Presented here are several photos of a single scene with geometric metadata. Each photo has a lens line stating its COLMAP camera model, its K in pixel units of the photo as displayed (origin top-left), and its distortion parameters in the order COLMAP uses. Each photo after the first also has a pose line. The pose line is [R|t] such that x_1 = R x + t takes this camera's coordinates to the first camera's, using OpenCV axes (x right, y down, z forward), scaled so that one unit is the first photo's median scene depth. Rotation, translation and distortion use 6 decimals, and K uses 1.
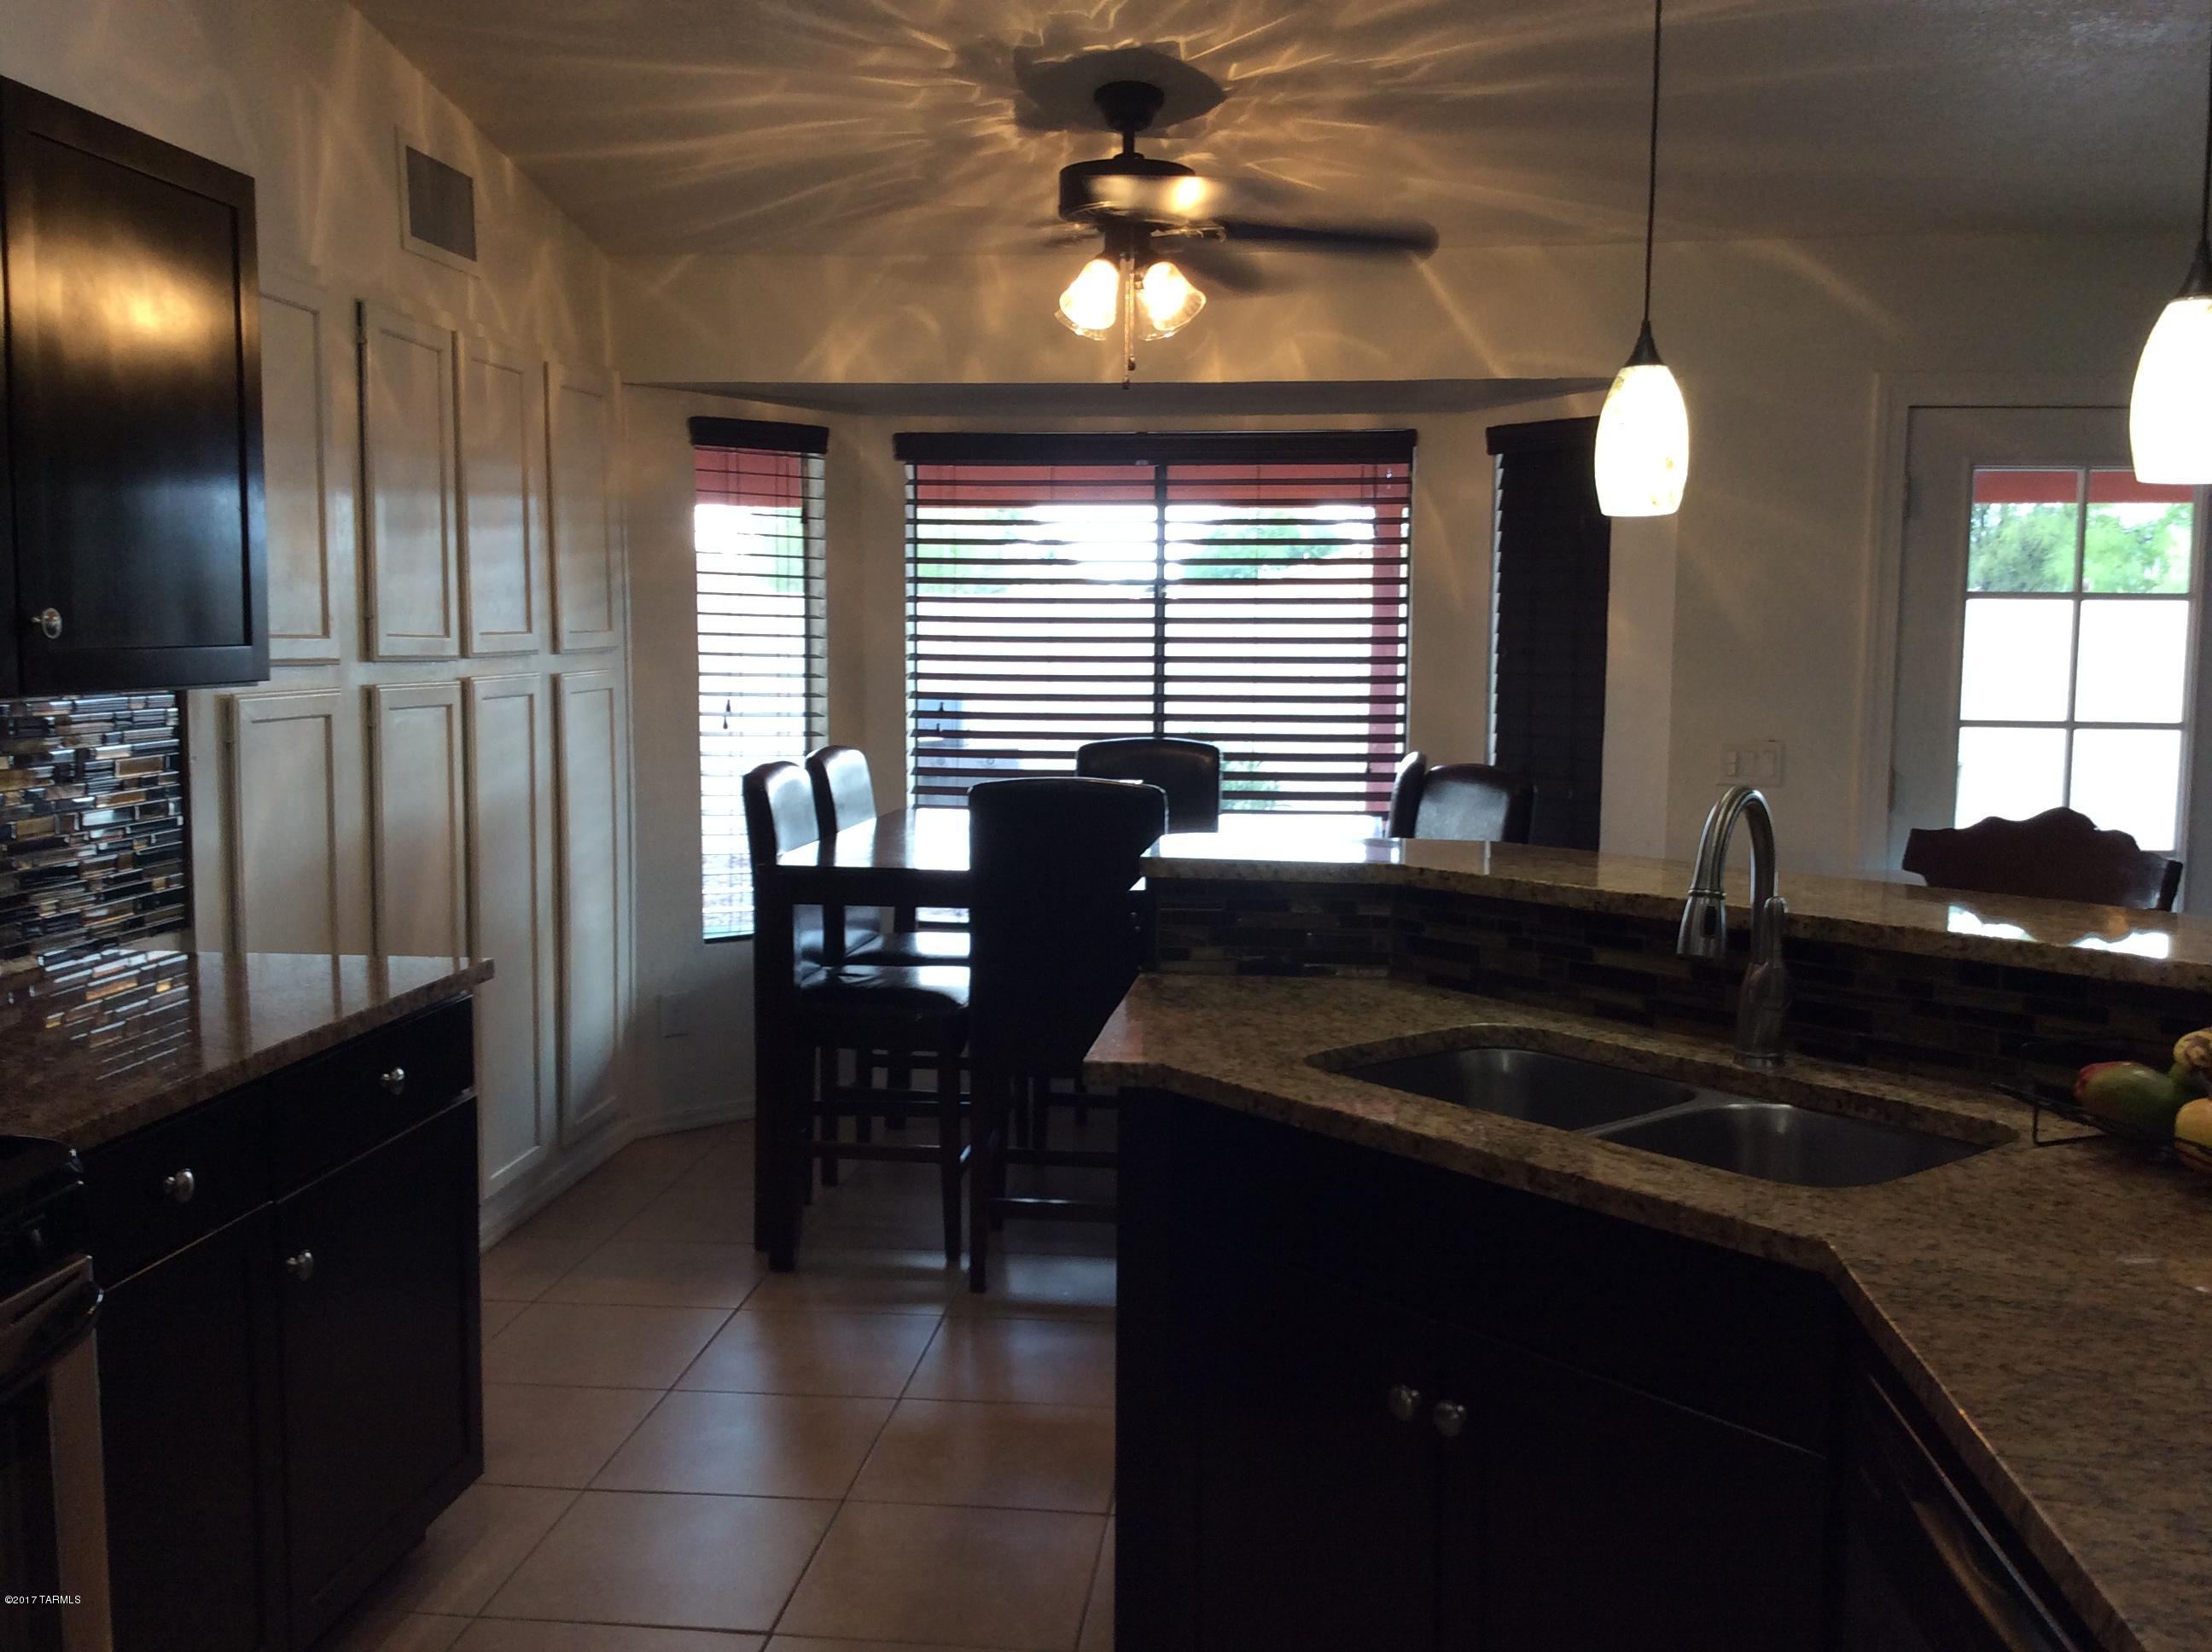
lens RADIAL K [[2027.5, 0, 1125.0], [0, 2027.5, 839.6], [0, 0, 1]] dist [0.017915, 0.000000]
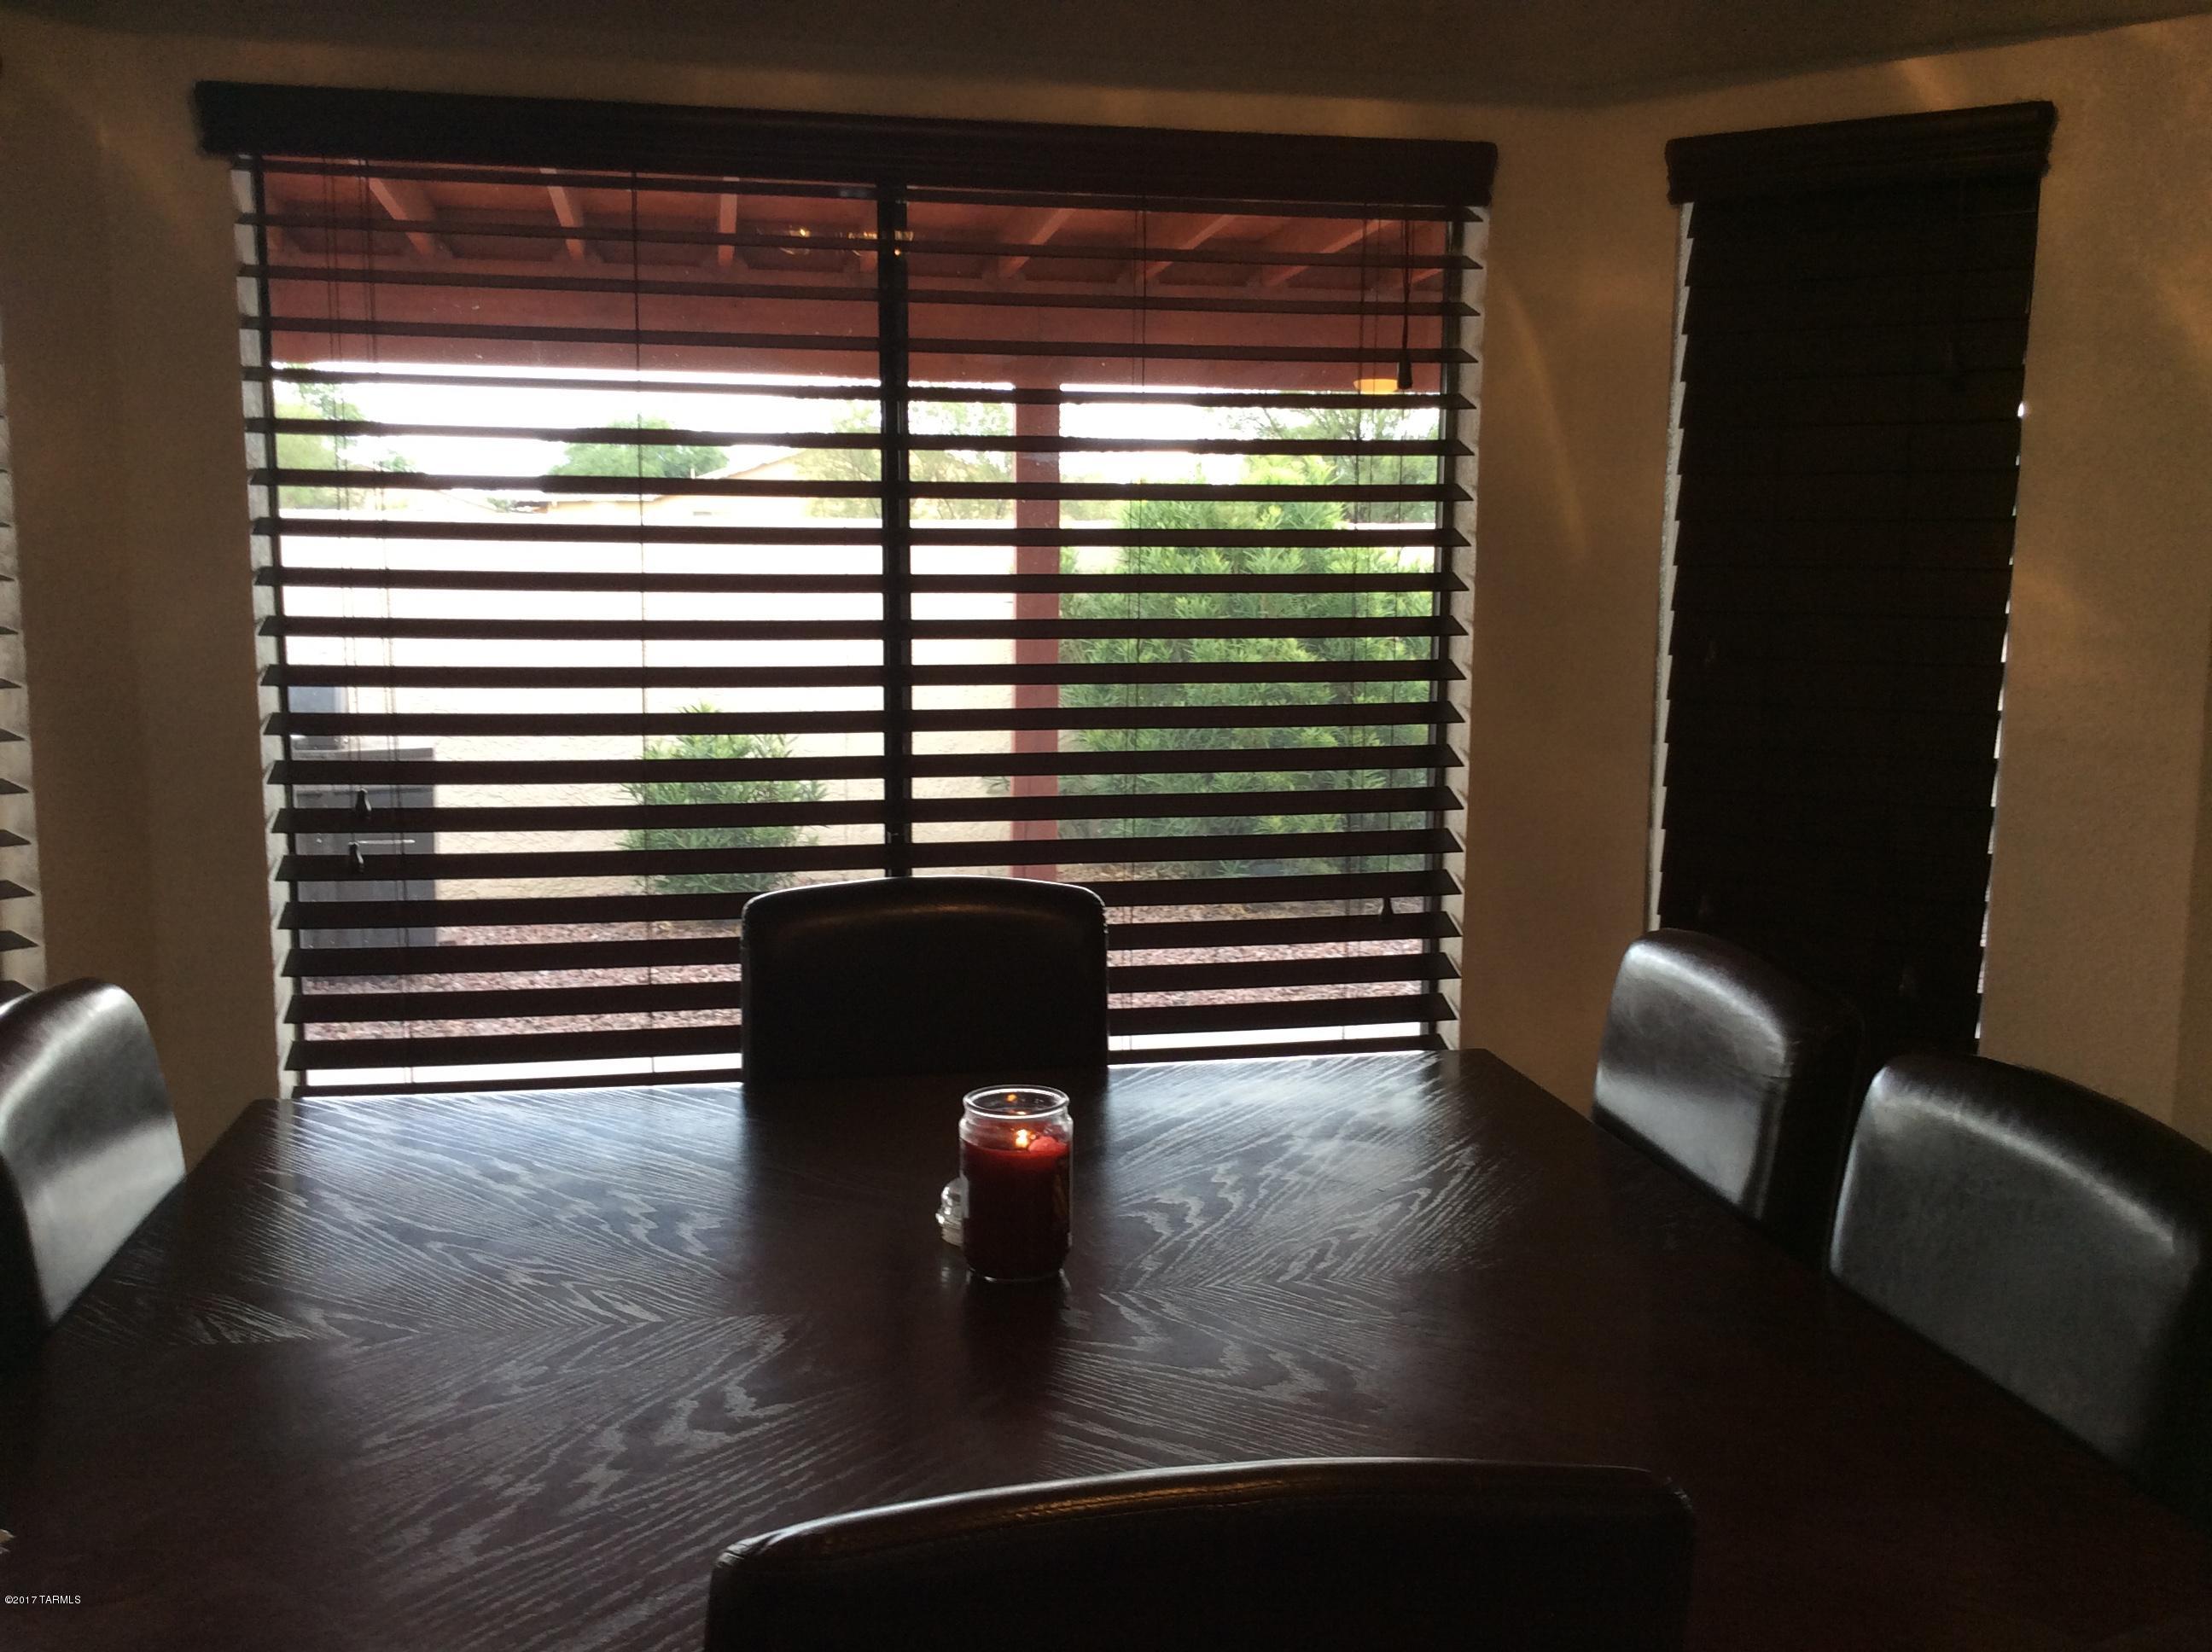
lens RADIAL K [[2027.5, 0, 1112.0], [0, 2027.5, 830.3], [0, 0, 1]] dist [0.017915, 0.000000]
pose [[0.958737, -0.037407, 0.281824, -0.063439], [0.027341, 0.998843, 0.039565, -0.073904], [-0.282978, -0.030227, 0.958650, 0.597453]]
